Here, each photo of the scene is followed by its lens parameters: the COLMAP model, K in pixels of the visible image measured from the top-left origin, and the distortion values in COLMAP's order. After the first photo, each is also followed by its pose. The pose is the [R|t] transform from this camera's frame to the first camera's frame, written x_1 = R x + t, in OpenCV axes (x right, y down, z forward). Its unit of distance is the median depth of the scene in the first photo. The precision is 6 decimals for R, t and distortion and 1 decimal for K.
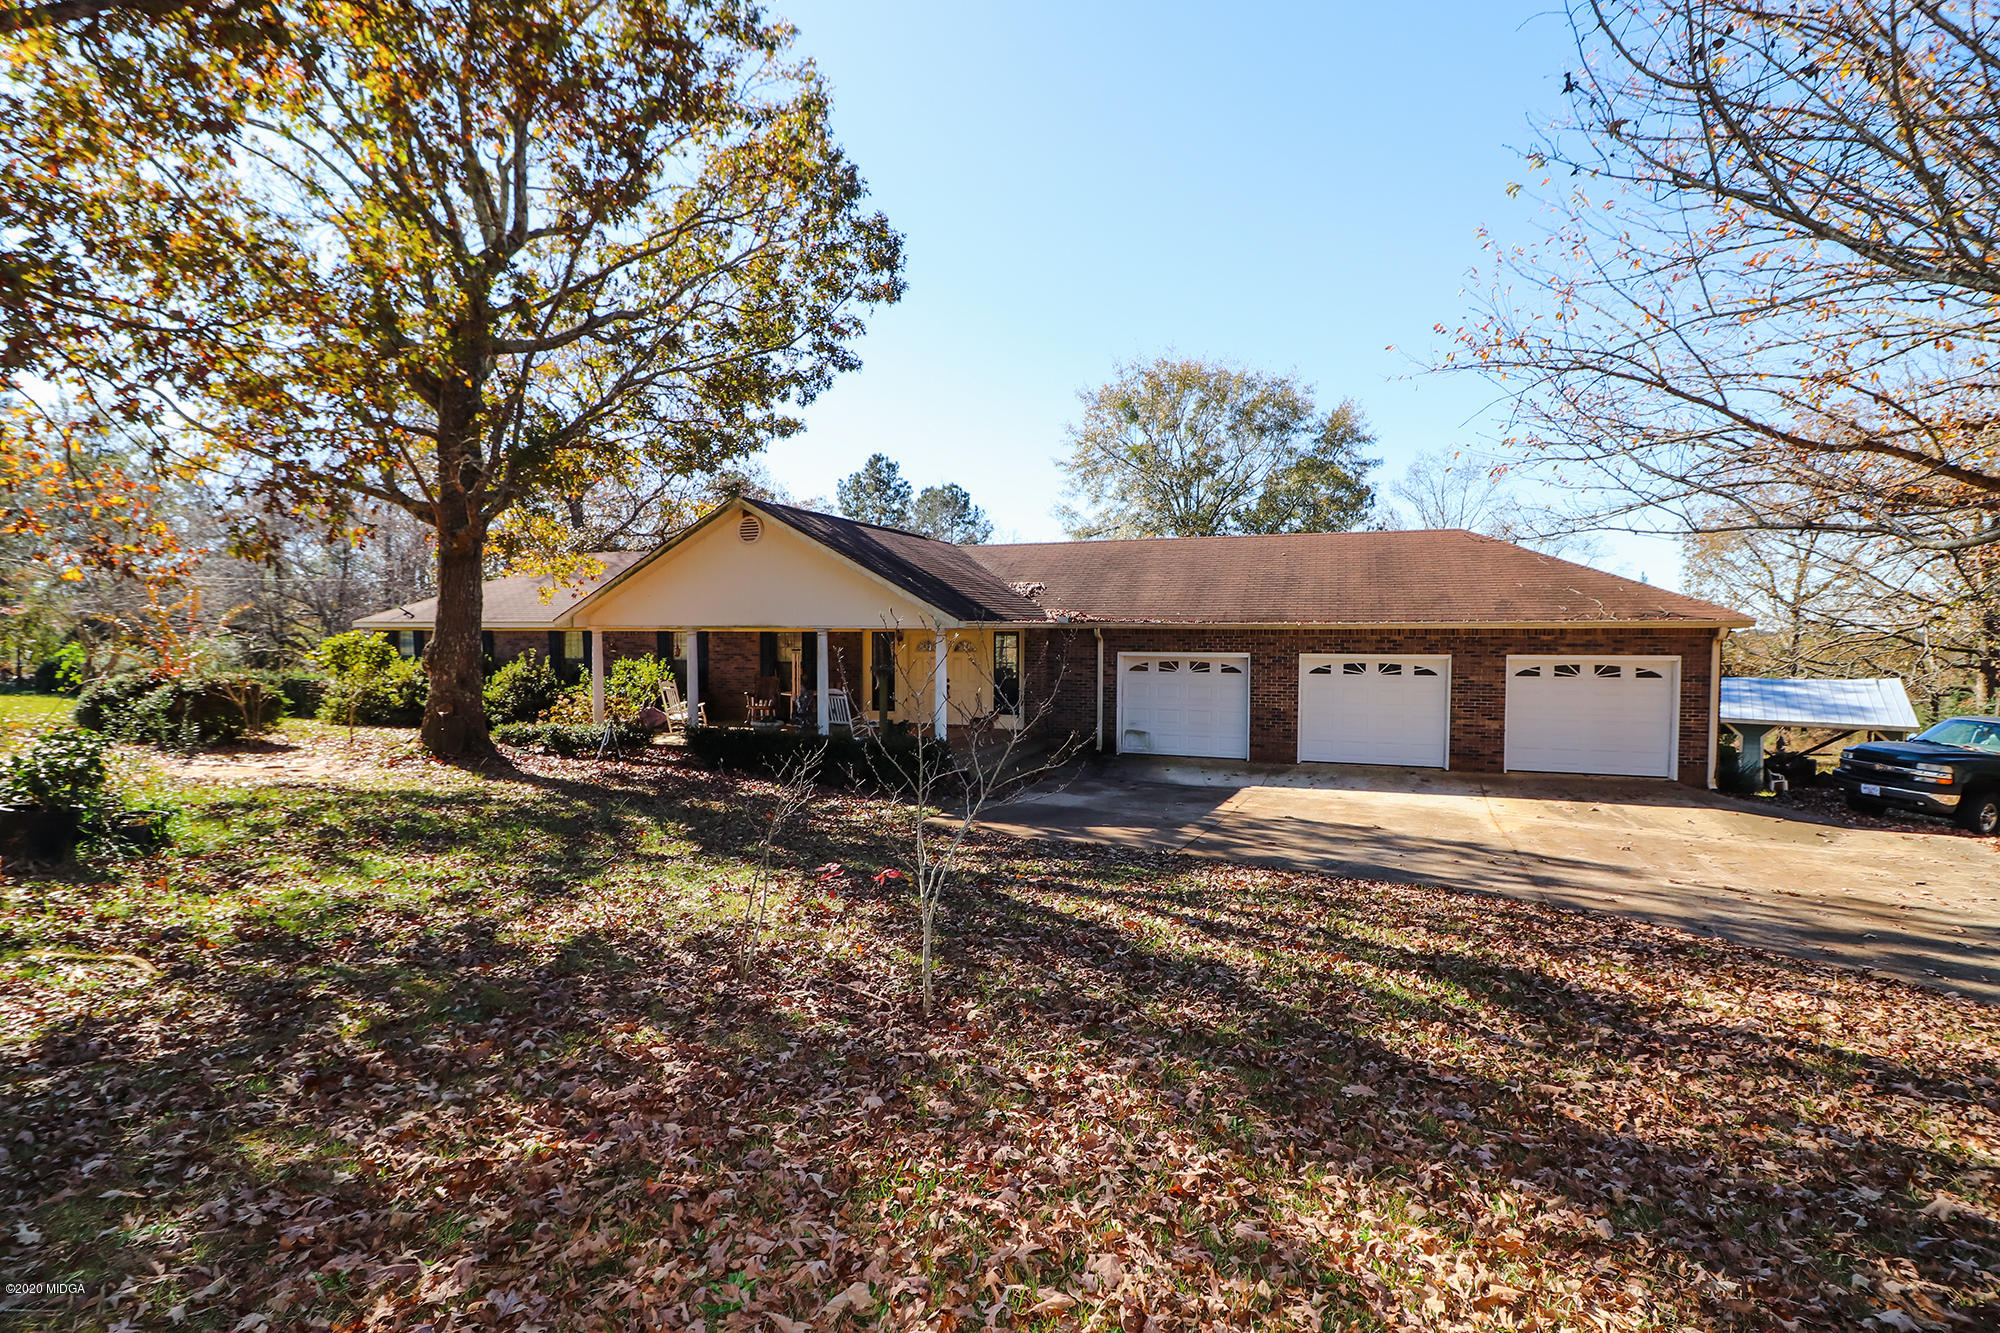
lens RADIAL K [[930.1, 0, 1017.4], [0, 930.1, 673.0], [0, 0, 1]] dist [-0.022990, -0.000468]
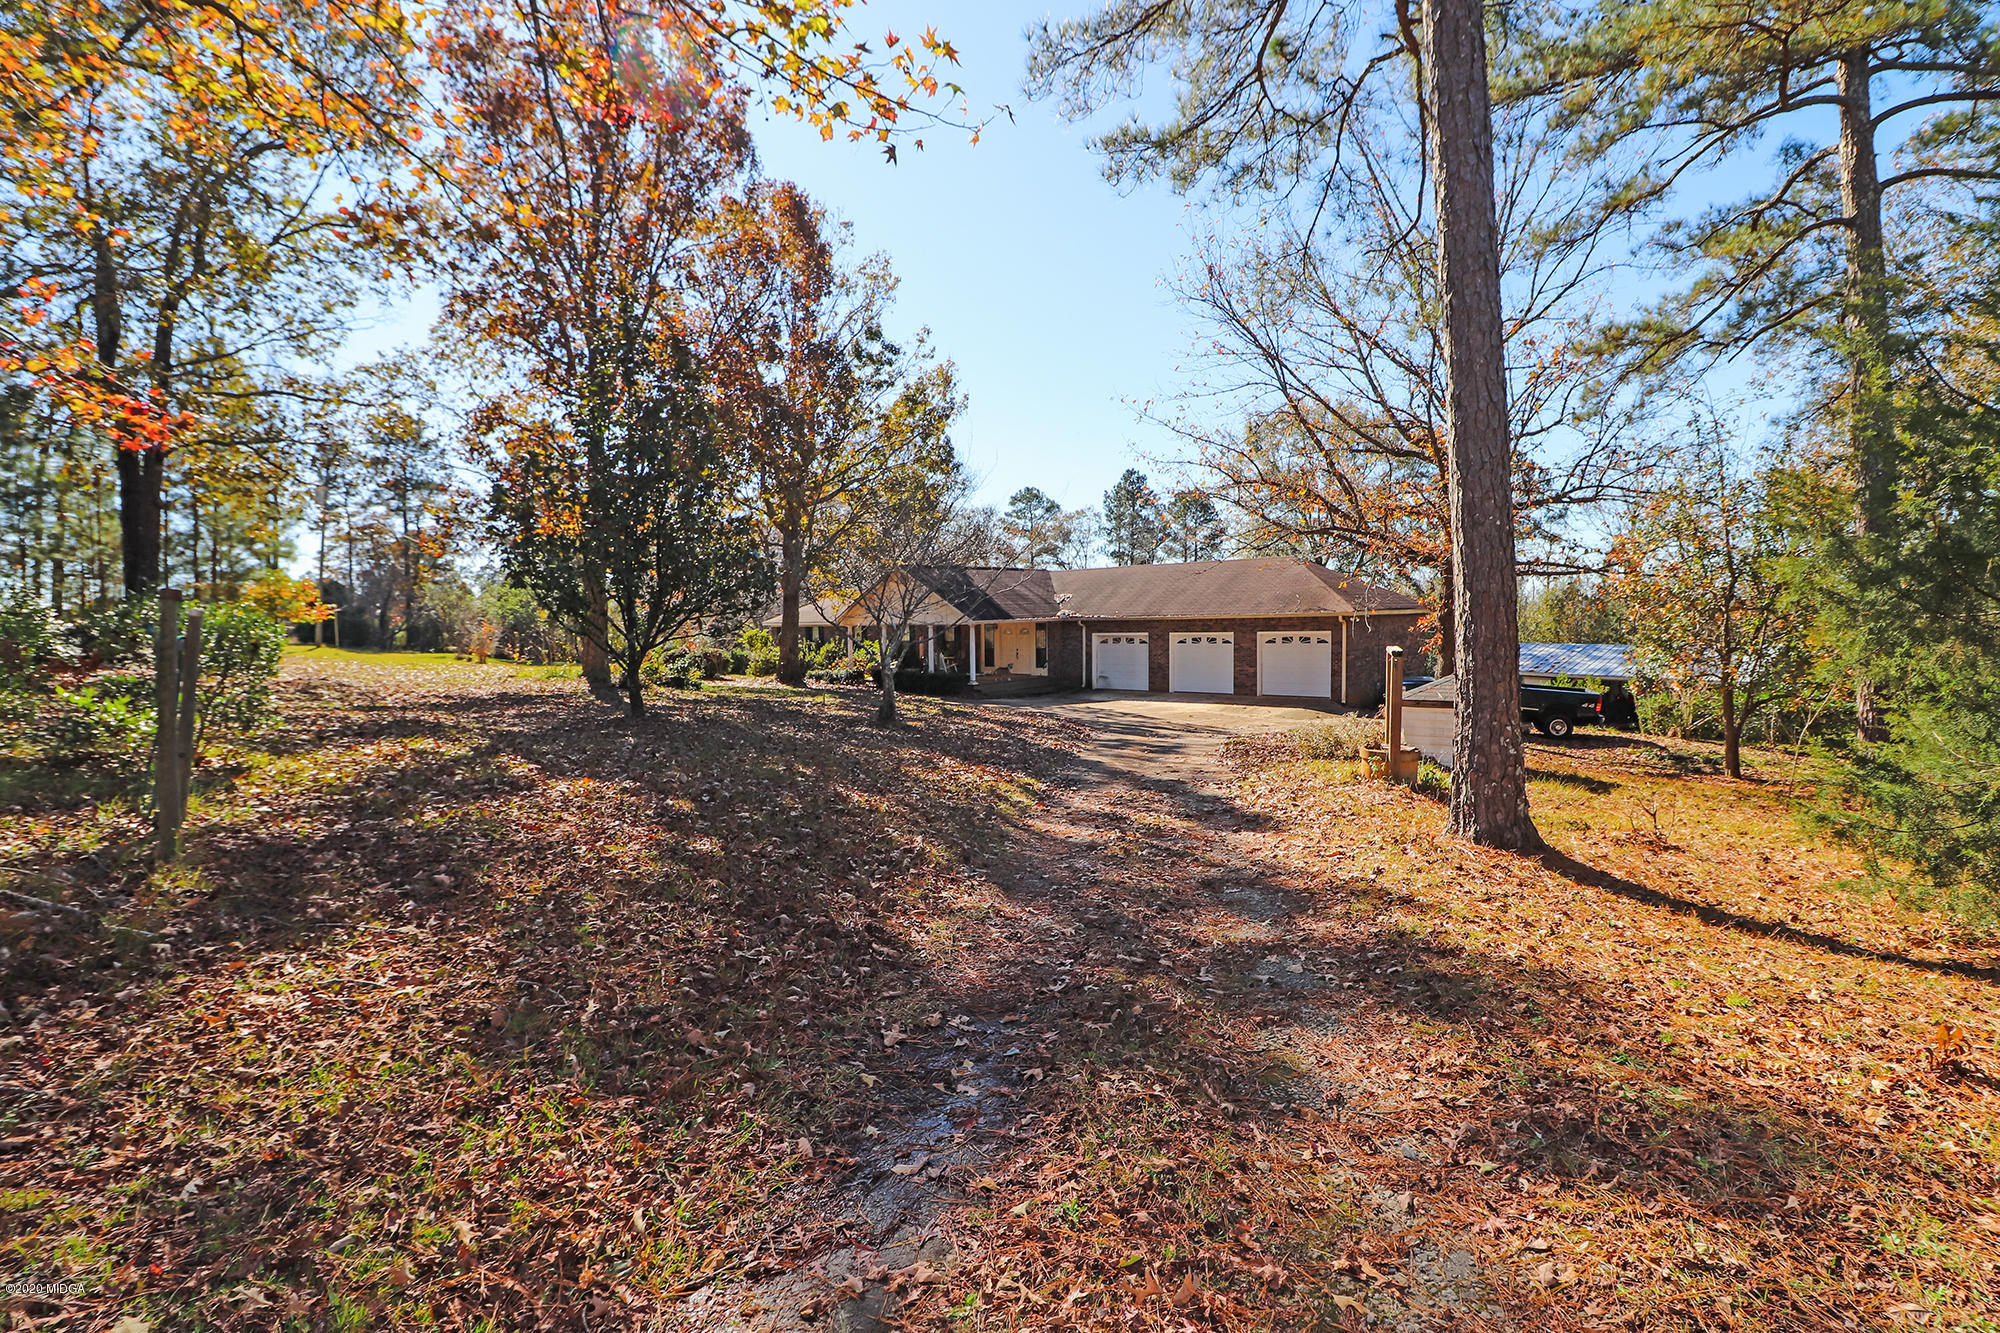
lens RADIAL K [[930.1, 0, 996.7], [0, 930.1, 664.9], [0, 0, 1]] dist [-0.022990, -0.000468]
pose [[0.921001, -0.002747, -0.389551, 0.657191], [0.008489, 0.999879, 0.013018, 0.015702], [0.389468, -0.015297, 0.920913, -0.793550]]
